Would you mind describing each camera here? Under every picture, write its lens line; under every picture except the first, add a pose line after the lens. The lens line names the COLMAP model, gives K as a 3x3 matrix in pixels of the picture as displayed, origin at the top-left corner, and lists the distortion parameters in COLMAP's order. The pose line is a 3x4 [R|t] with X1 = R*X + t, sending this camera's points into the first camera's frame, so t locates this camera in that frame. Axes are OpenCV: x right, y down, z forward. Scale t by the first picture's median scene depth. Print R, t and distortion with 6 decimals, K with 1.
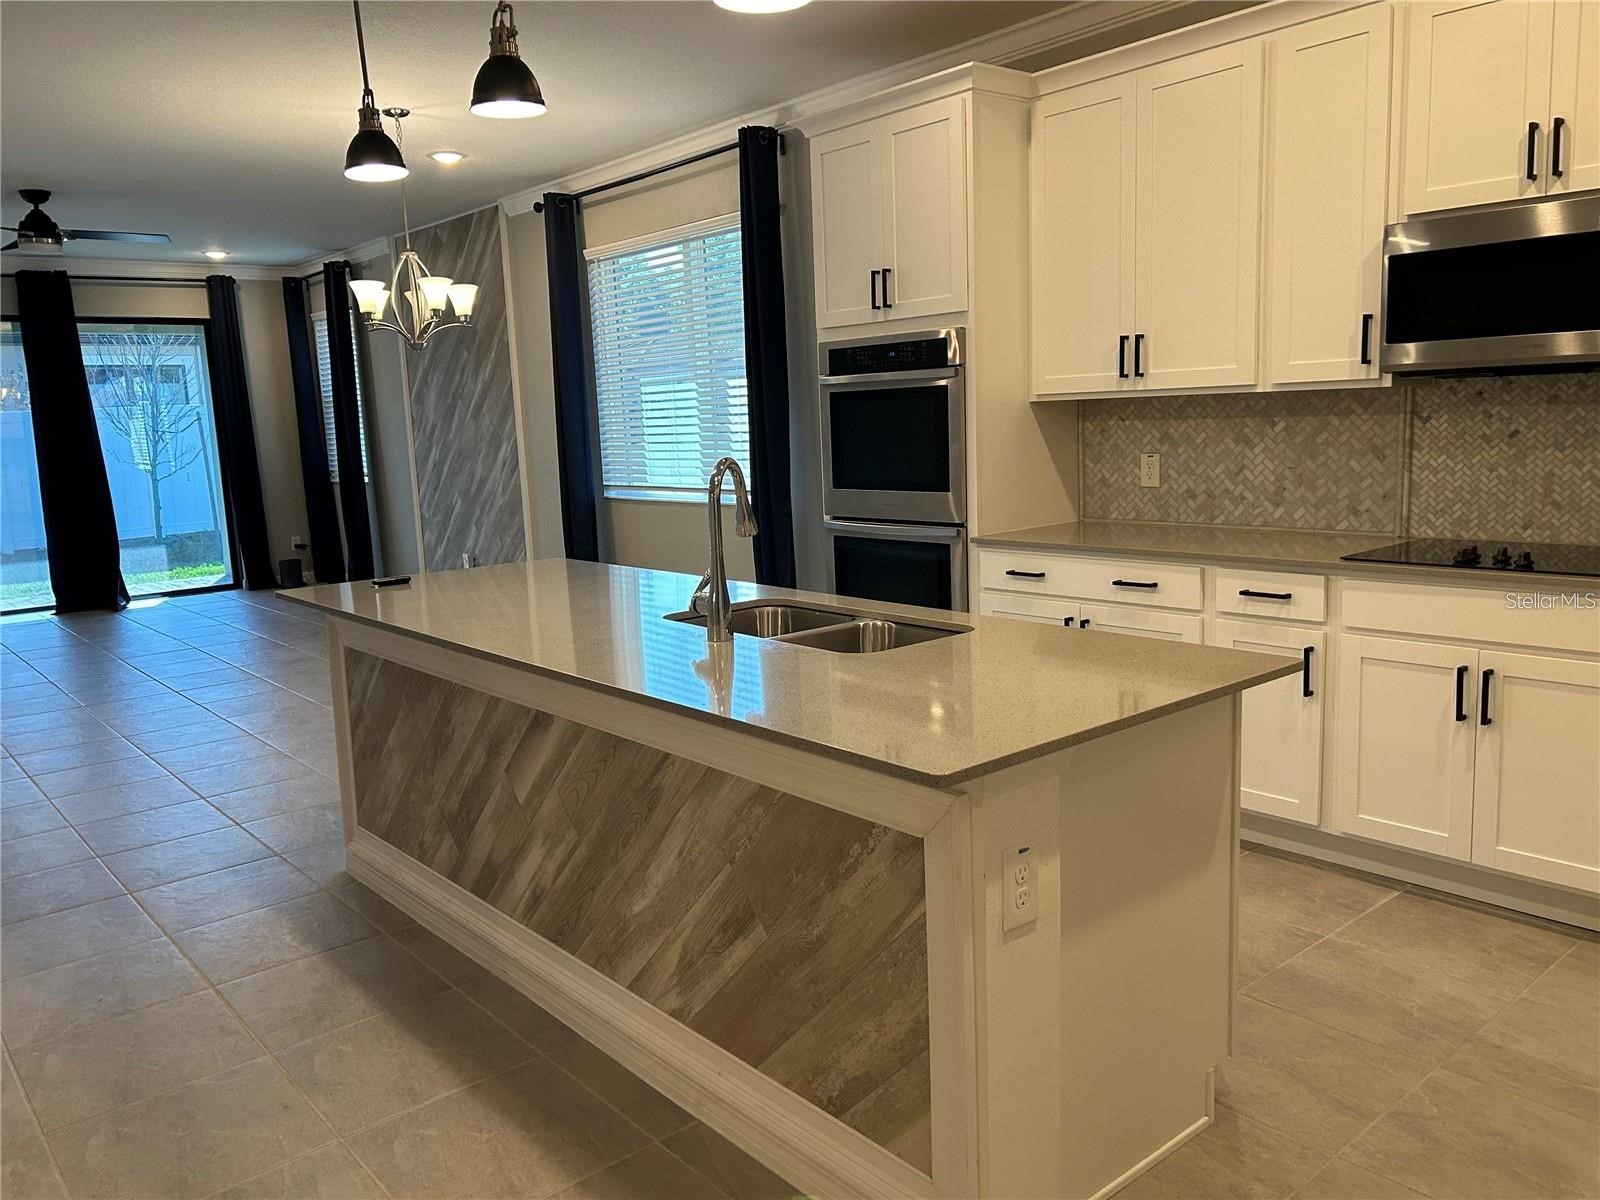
lens RADIAL K [[1206.9, 0, 788.7], [0, 1206.9, 594.2], [0, 0, 1]] dist [0.026887, -0.017304]
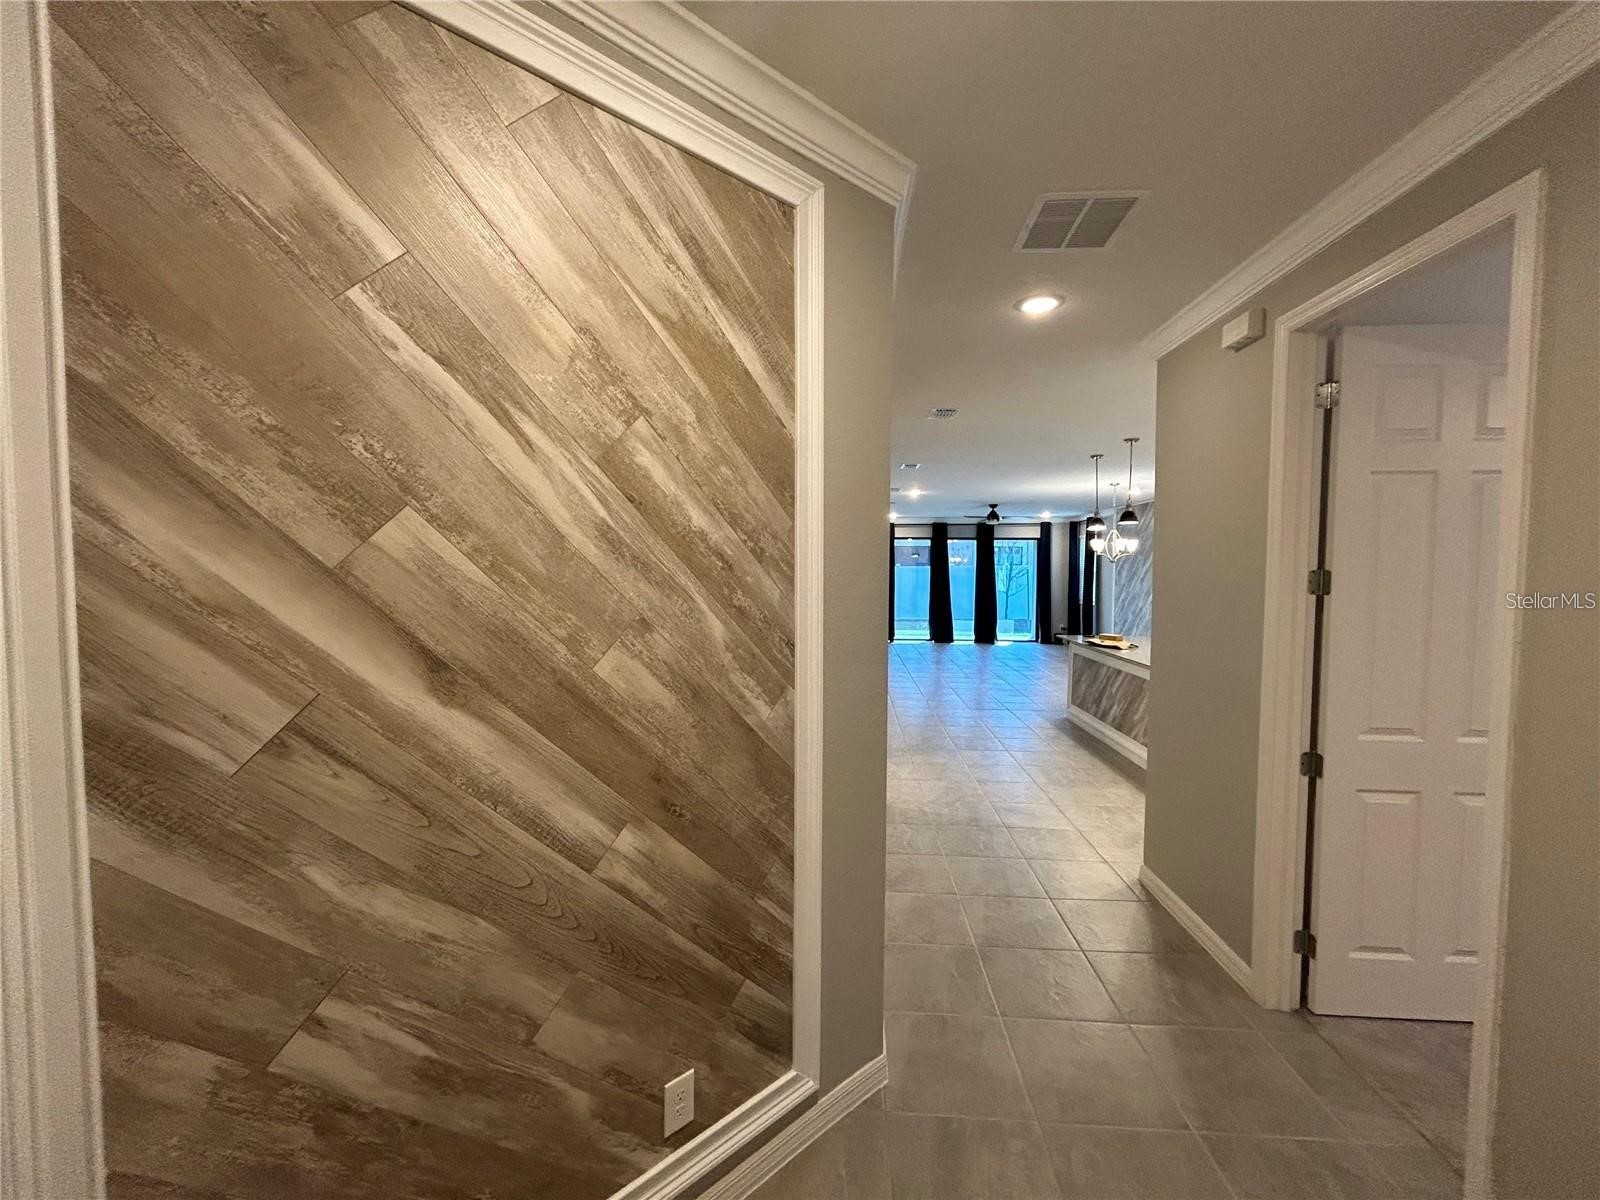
lens RADIAL K [[649.5, 0, 806.8], [0, 649.5, 604.3], [0, 0, 1]] dist [-0.003653, 0.000086]
pose [[0.720971, 0.078410, -0.688515, 0.322663], [-0.135793, 0.990300, -0.029416, 0.055076], [0.679530, 0.114703, 0.724626, -0.812645]]
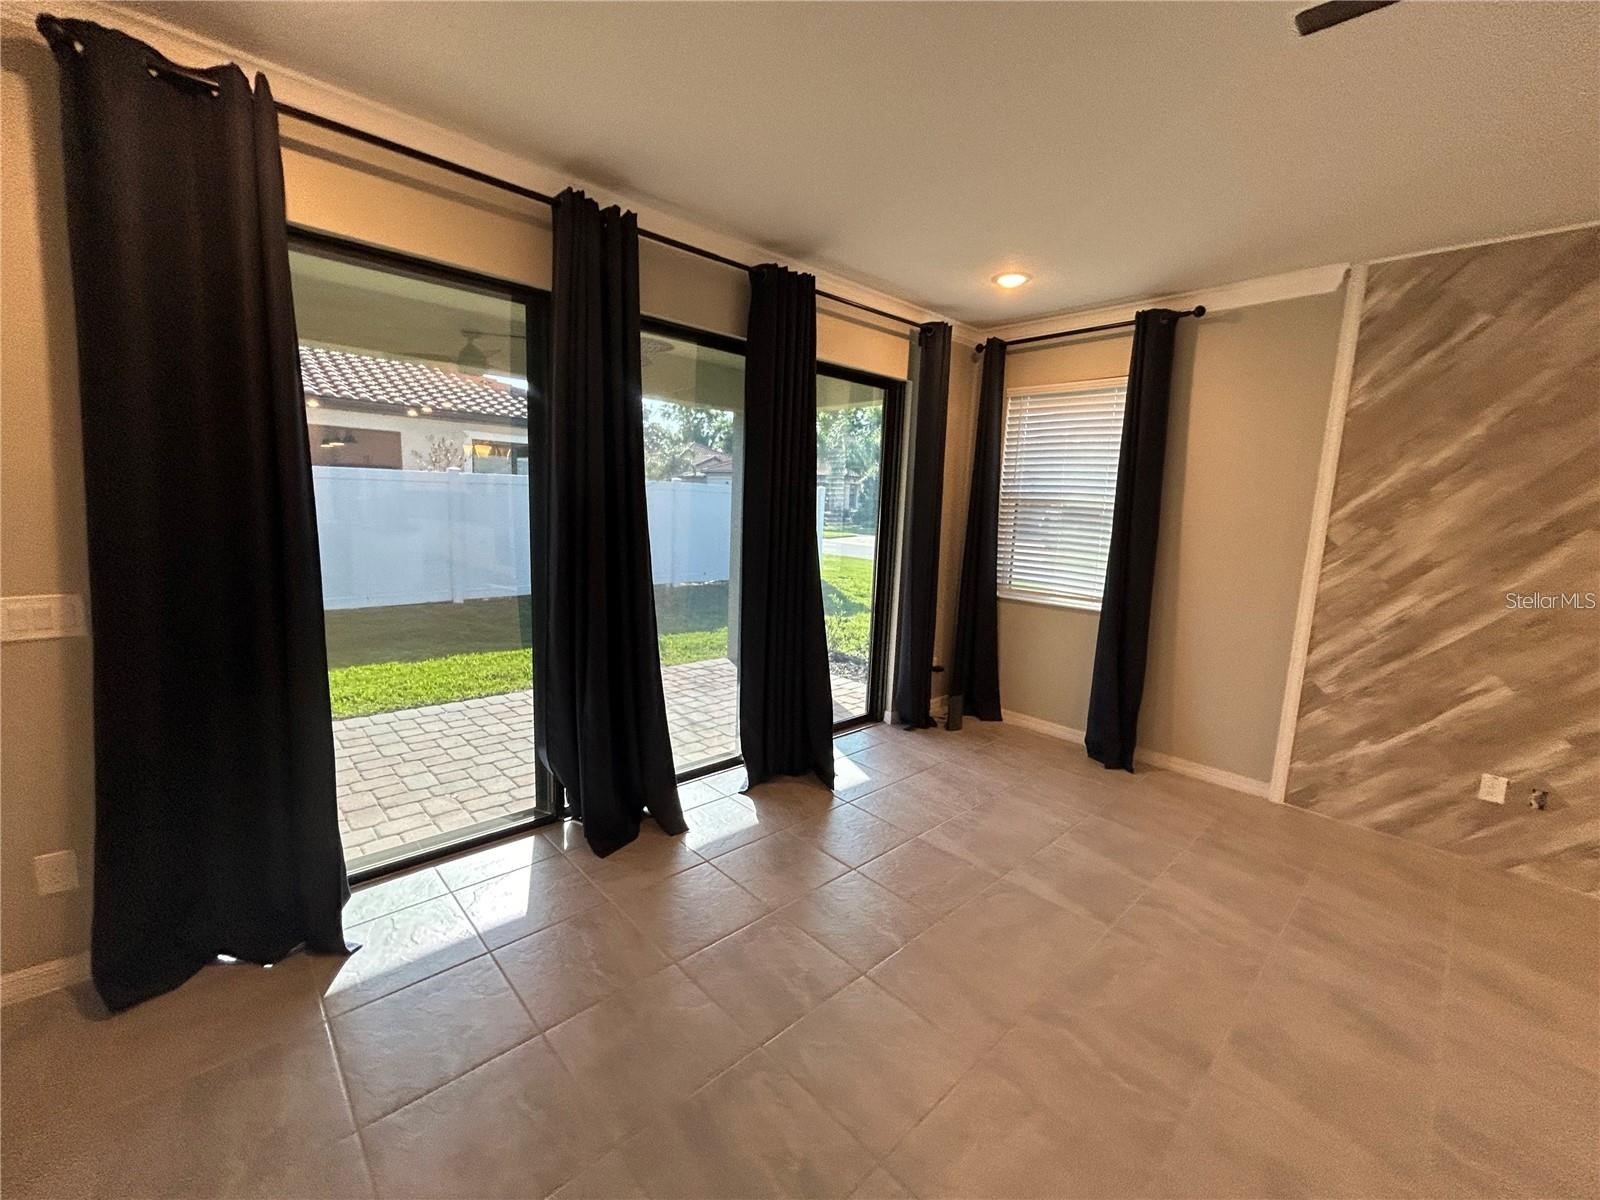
lens RADIAL K [[649.5, 0, 801.1], [0, 649.5, 597.4], [0, 0, 1]] dist [-0.003653, 0.000086]
pose [[0.995320, 0.074410, 0.061650, -1.396975], [-0.073942, 0.997214, -0.009837, -0.204943], [-0.062210, 0.005233, 0.998049, 1.493615]]
